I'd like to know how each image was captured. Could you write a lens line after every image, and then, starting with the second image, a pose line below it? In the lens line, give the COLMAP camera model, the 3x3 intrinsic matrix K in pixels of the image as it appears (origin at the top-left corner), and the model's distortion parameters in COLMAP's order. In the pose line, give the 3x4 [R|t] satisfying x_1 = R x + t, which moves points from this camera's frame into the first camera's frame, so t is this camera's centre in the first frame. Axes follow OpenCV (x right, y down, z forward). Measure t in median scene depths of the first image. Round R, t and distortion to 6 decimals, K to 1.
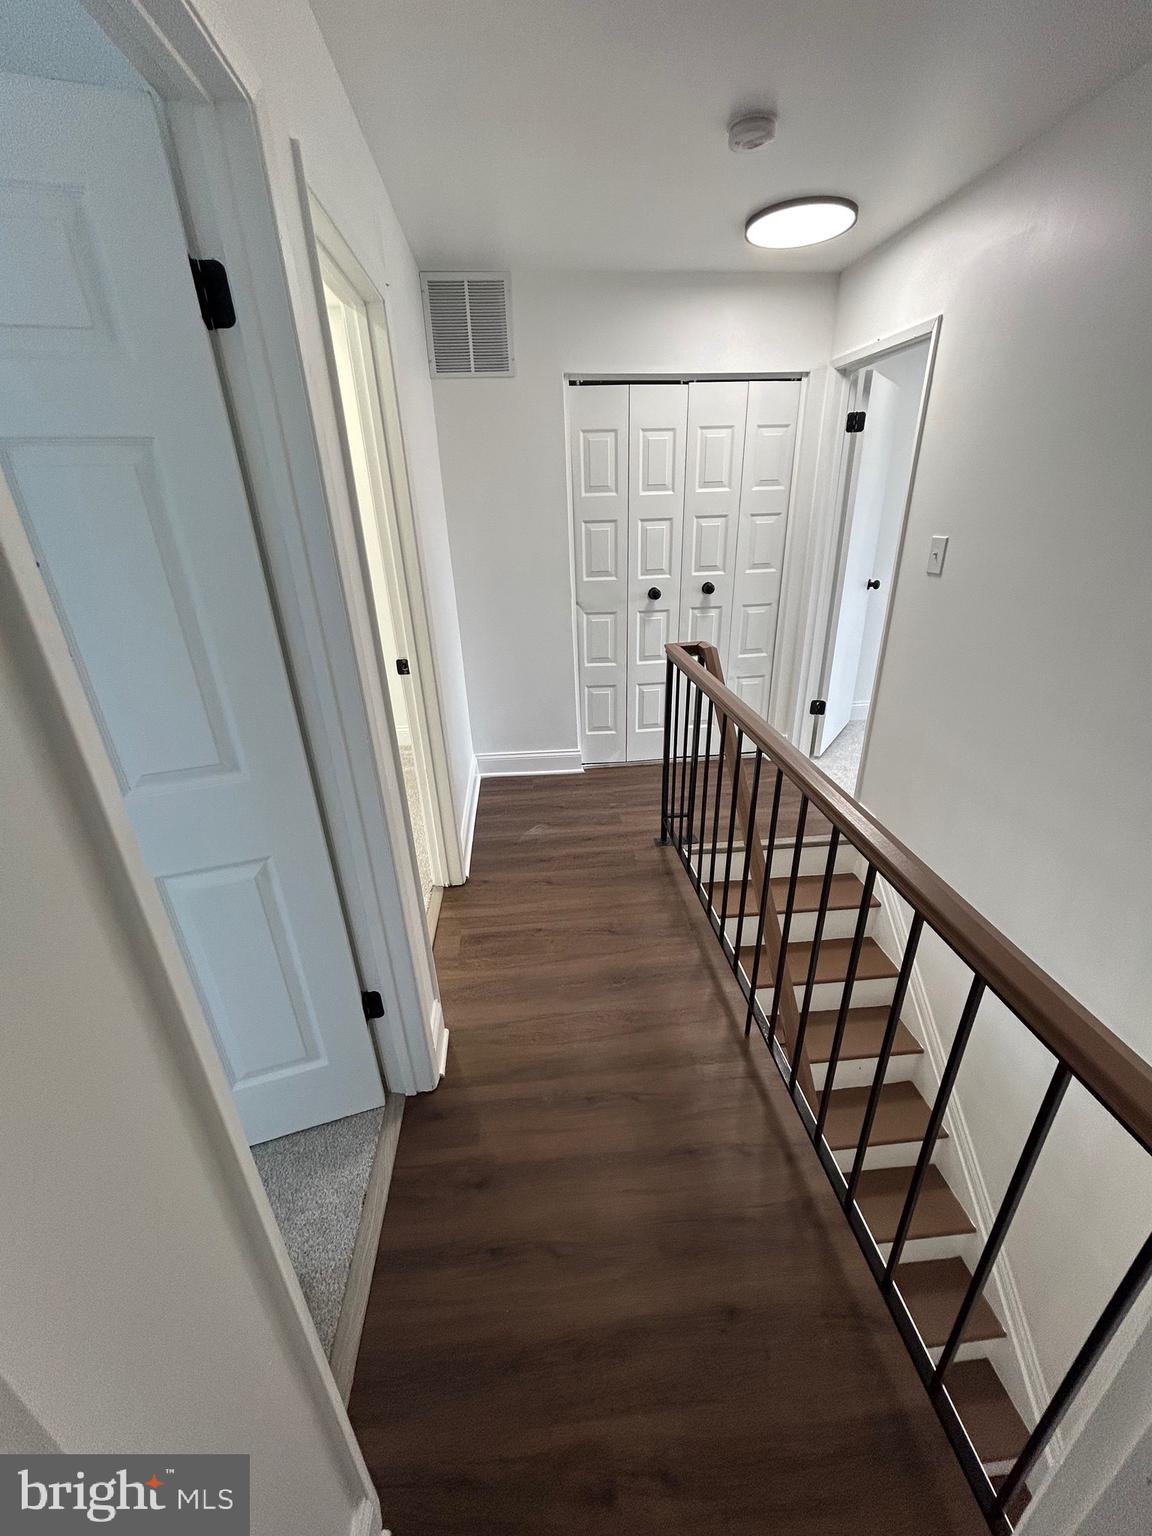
lens RADIAL K [[614.0, 0, 573.1], [0, 614.0, 771.9], [0, 0, 1]] dist [0.001349, -0.000168]
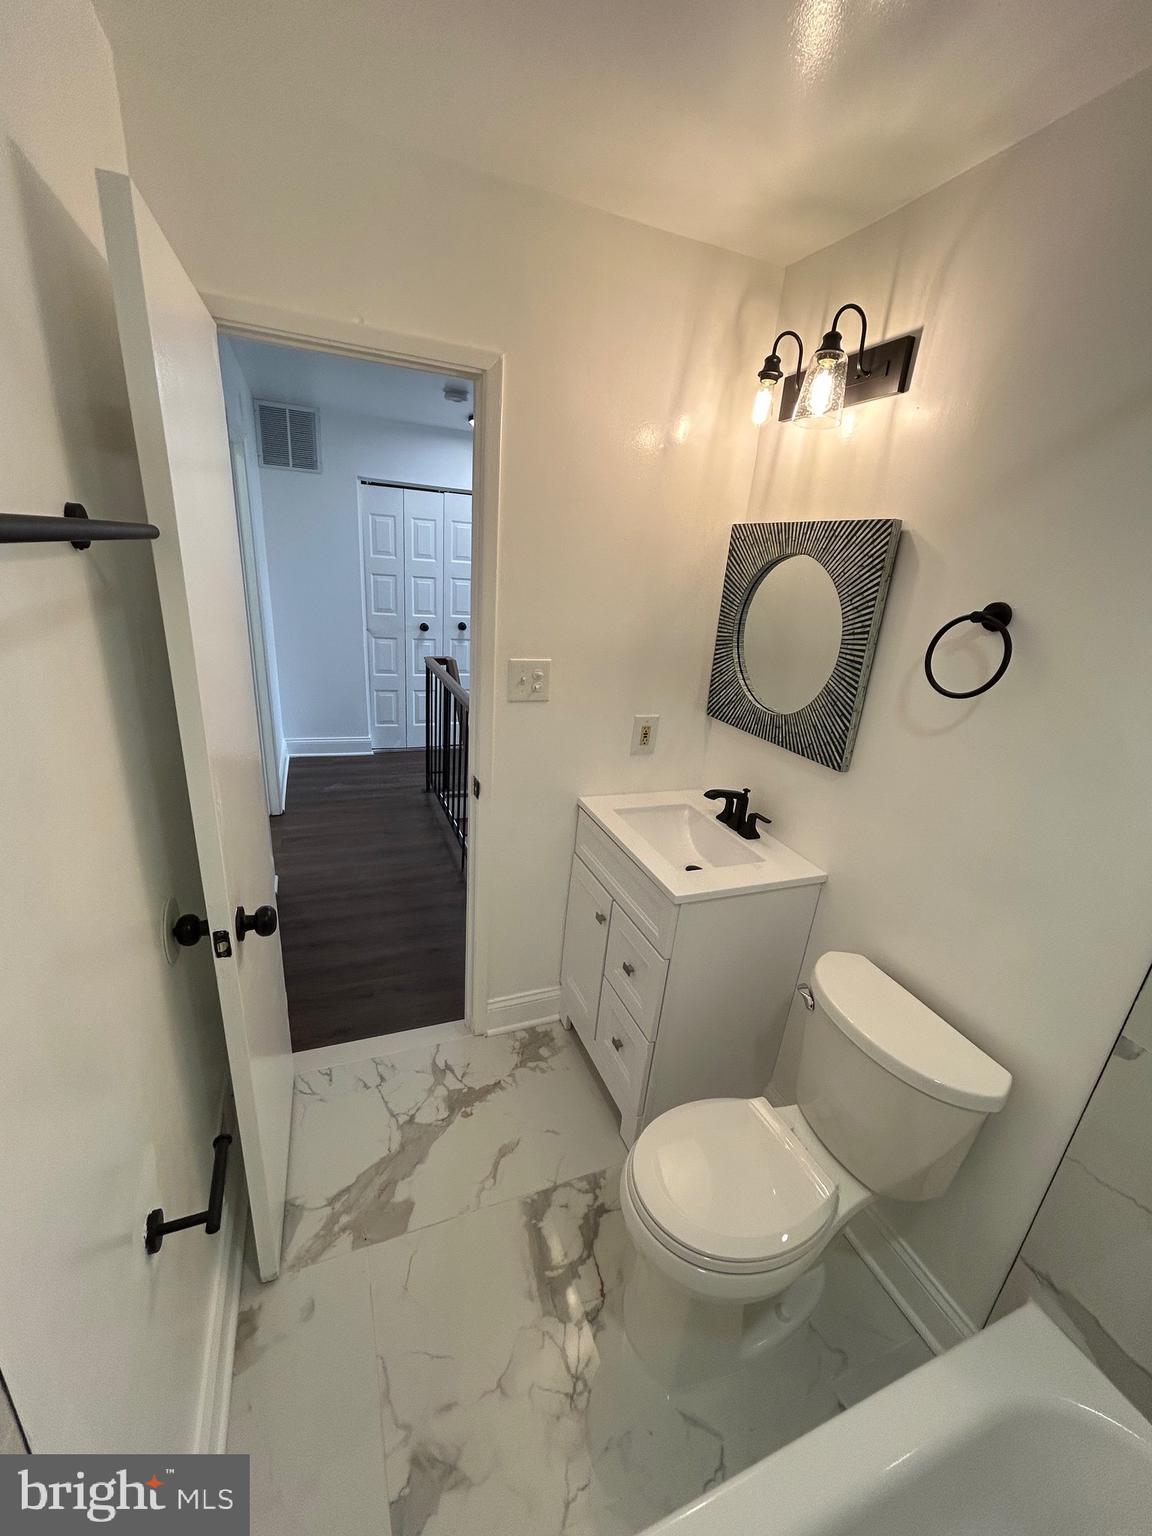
lens RADIAL K [[614.0, 0, 573.1], [0, 614.0, 771.9], [0, 0, 1]] dist [0.001349, -0.000168]
pose [[0.950750, 0.000612, 0.309957, 0.019078], [0.020557, 0.997672, -0.065027, 0.156585], [-0.309275, 0.068197, 0.948524, -0.473112]]
